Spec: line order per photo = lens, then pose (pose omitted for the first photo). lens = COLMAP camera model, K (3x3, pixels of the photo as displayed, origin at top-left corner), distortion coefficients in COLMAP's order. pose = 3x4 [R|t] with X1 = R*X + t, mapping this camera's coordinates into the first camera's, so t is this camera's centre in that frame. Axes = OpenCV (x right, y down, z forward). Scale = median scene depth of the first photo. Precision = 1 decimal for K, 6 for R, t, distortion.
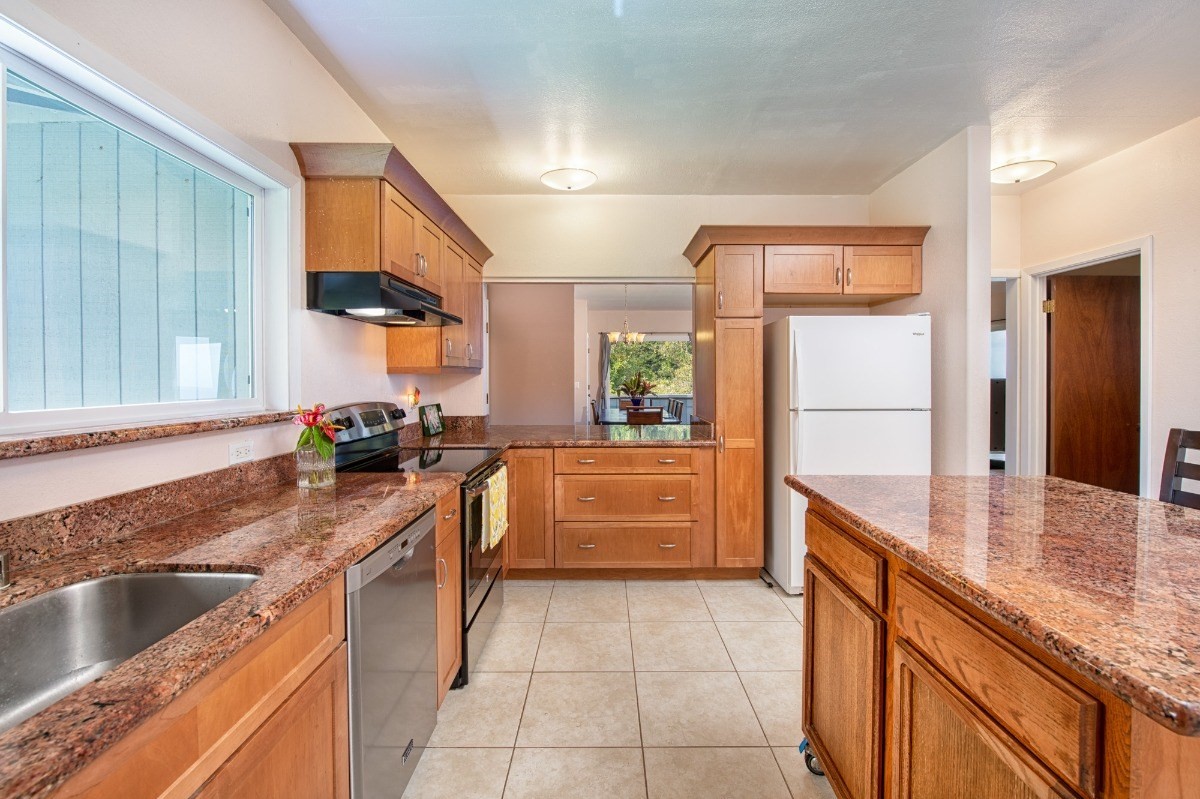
lens RADIAL K [[516.4, 0, 614.7], [0, 516.4, 372.2], [0, 0, 1]] dist [-0.001475, -0.000334]
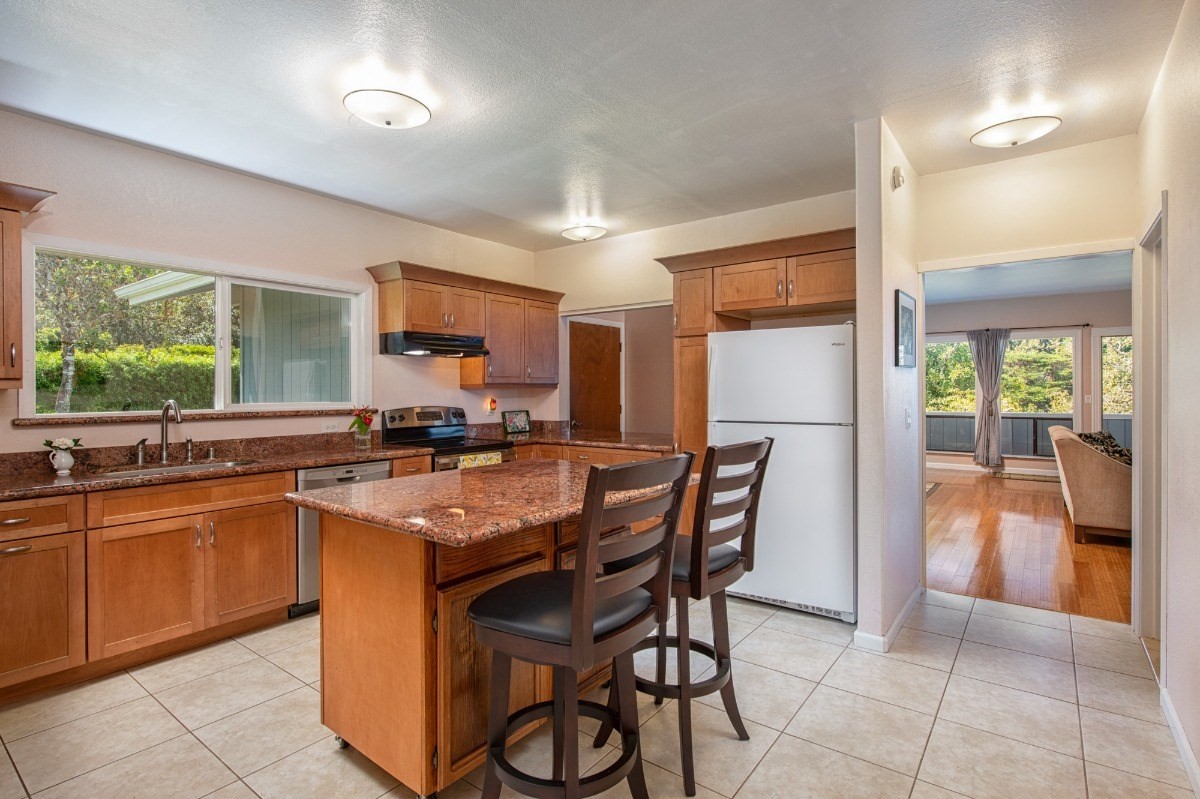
lens RADIAL K [[587.0, 0, 592.4], [0, 587.0, 393.0], [0, 0, 1]] dist [0.002540, 0.002412]
pose [[0.792298, -0.000601, -0.610133, 0.881816], [0.009765, 0.999884, 0.011695, -0.001505], [0.610056, -0.015224, 0.792212, -0.132311]]
